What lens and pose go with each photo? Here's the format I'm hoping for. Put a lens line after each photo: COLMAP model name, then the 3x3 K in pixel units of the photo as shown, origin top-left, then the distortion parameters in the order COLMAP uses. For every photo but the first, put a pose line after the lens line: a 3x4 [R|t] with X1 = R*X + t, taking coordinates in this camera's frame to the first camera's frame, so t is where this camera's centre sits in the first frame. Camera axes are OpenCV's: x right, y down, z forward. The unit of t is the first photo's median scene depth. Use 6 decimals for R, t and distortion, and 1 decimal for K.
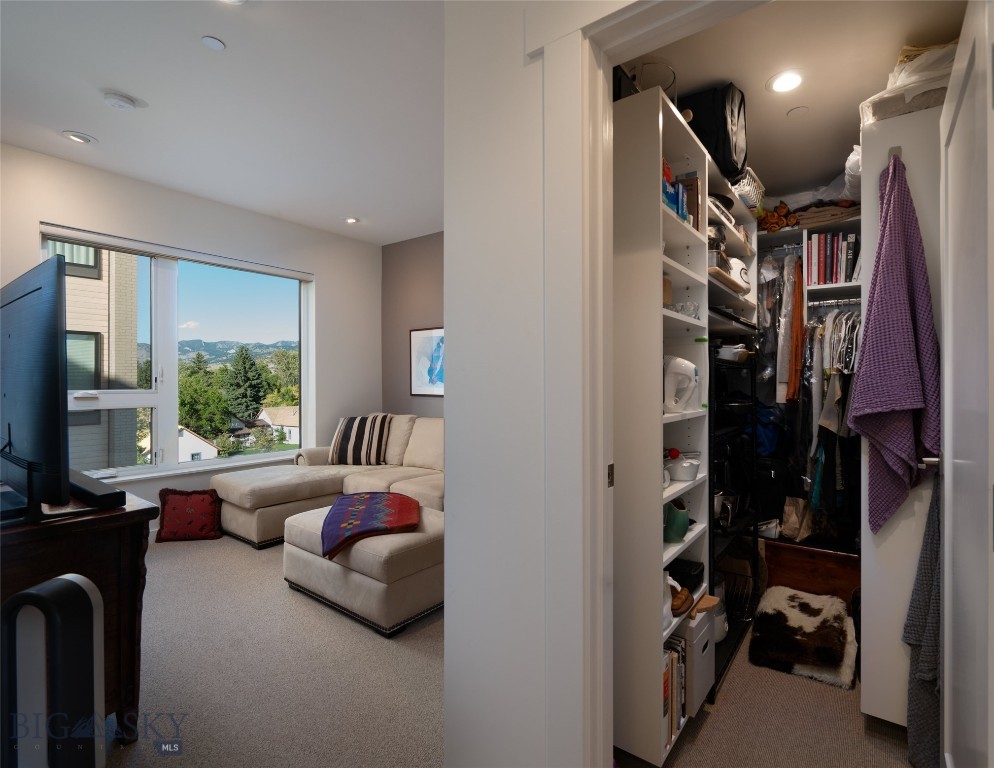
lens RADIAL K [[477.6, 0, 549.6], [0, 477.6, 380.1], [0, 0, 1]] dist [0.000535, 0.000599]
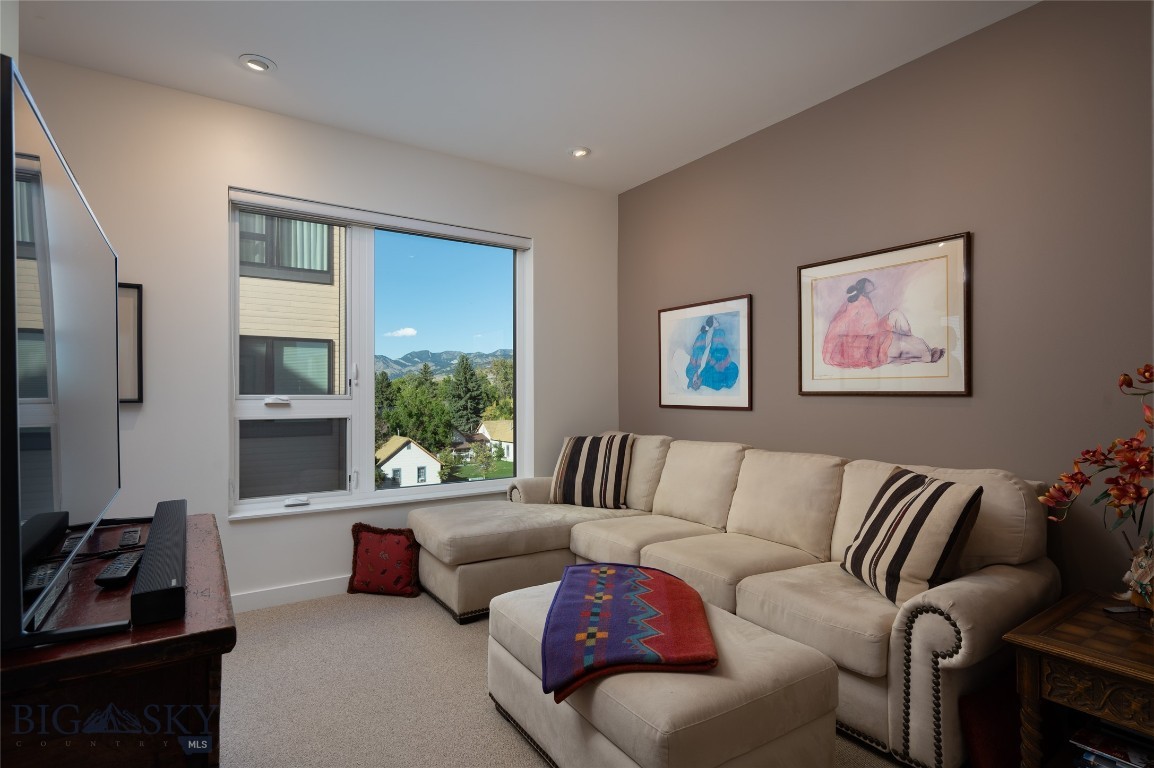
lens RADIAL K [[584.2, 0, 574.8], [0, 584.2, 389.5], [0, 0, 1]] dist [0.001817, 0.000205]
pose [[0.927074, -0.001584, -0.374875, -0.100429], [0.000205, 0.999993, -0.003718, 0.011518], [0.374878, 0.003370, 0.927068, 0.203600]]
